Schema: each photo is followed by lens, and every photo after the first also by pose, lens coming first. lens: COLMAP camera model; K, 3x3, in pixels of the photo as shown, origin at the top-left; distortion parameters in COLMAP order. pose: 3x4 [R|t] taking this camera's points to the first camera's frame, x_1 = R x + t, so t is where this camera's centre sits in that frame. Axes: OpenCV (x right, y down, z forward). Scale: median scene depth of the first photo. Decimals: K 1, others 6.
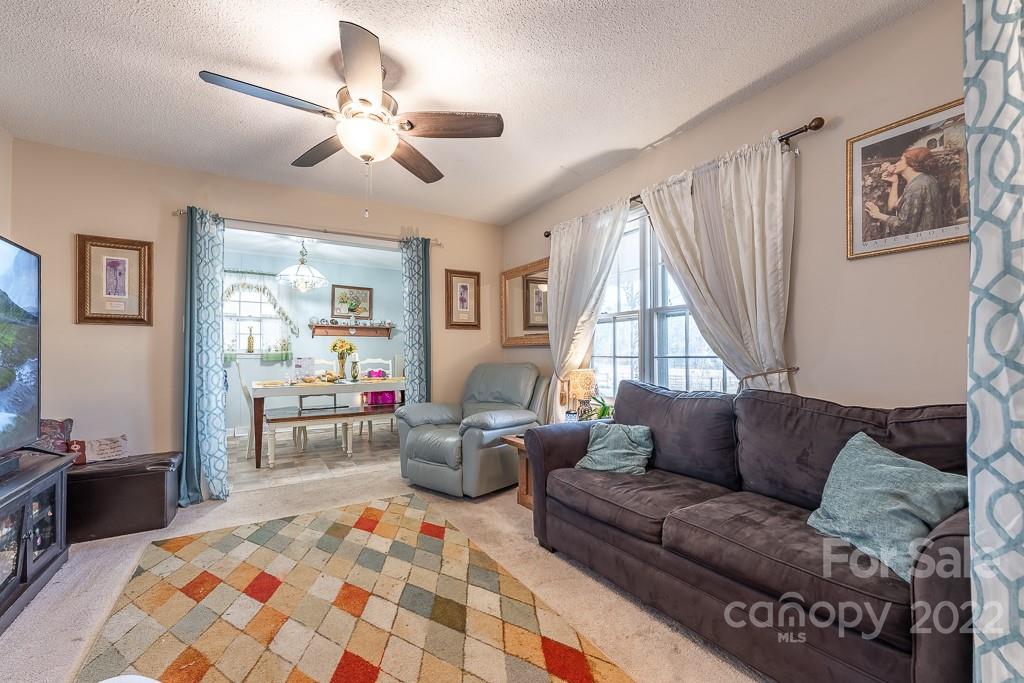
lens RADIAL K [[415.9, 0, 499.8], [0, 415.9, 352.9], [0, 0, 1]] dist [0.001001, 0.000007]
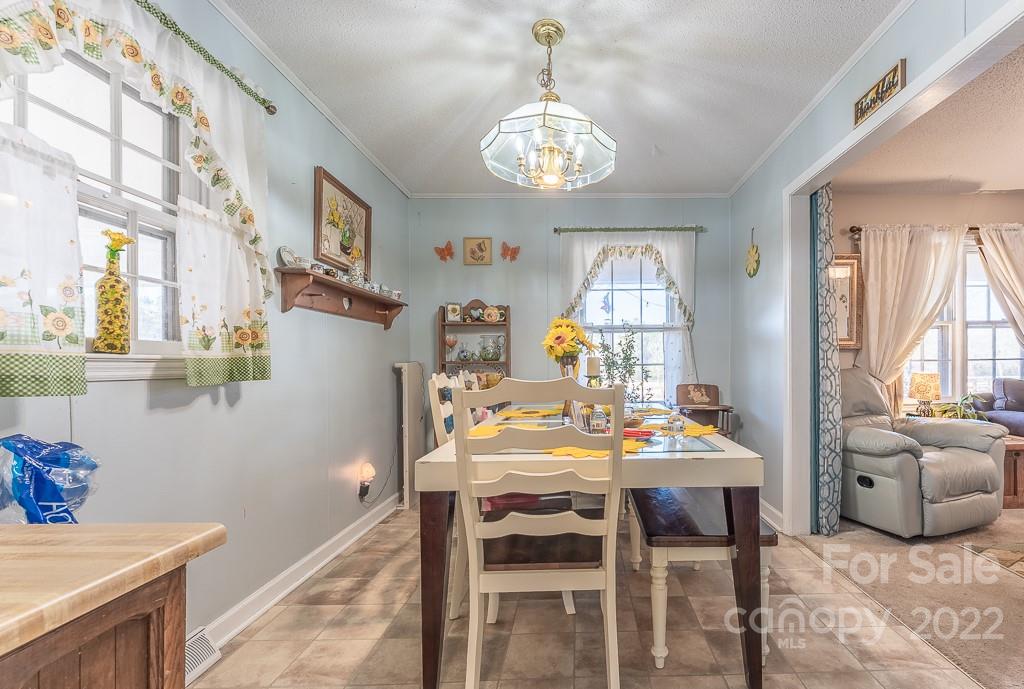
lens RADIAL K [[446.7, 0, 587.7], [0, 446.7, 368.8], [0, 0, 1]] dist [0.001985, 0.000256]
pose [[0.492157, -0.015216, 0.870373, -0.771627], [0.006623, 0.999884, 0.013735, 0.006604], [-0.870481, -0.000996, 0.492201, 0.751598]]
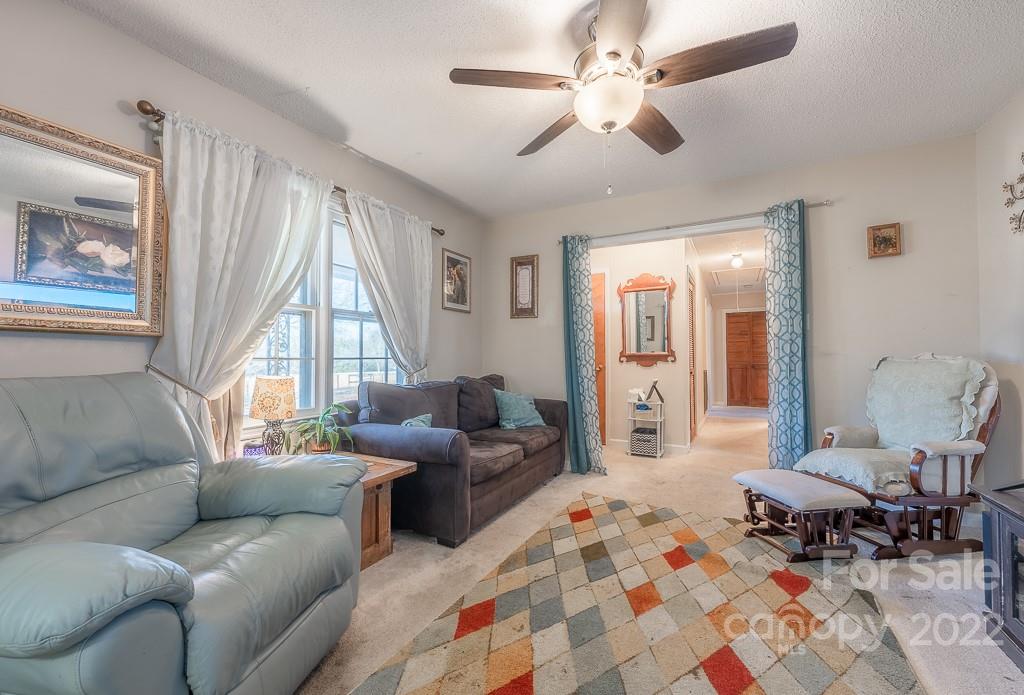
lens RADIAL K [[421.8, 0, 512.0], [0, 421.8, 347.5], [0, 0, 1]] dist [0.001671, -0.000048]
pose [[-0.512037, 0.025940, 0.858572, -0.386765], [-0.000181, 0.999541, -0.030307, 0.008376], [-0.858964, -0.015674, -0.511797, 0.645846]]
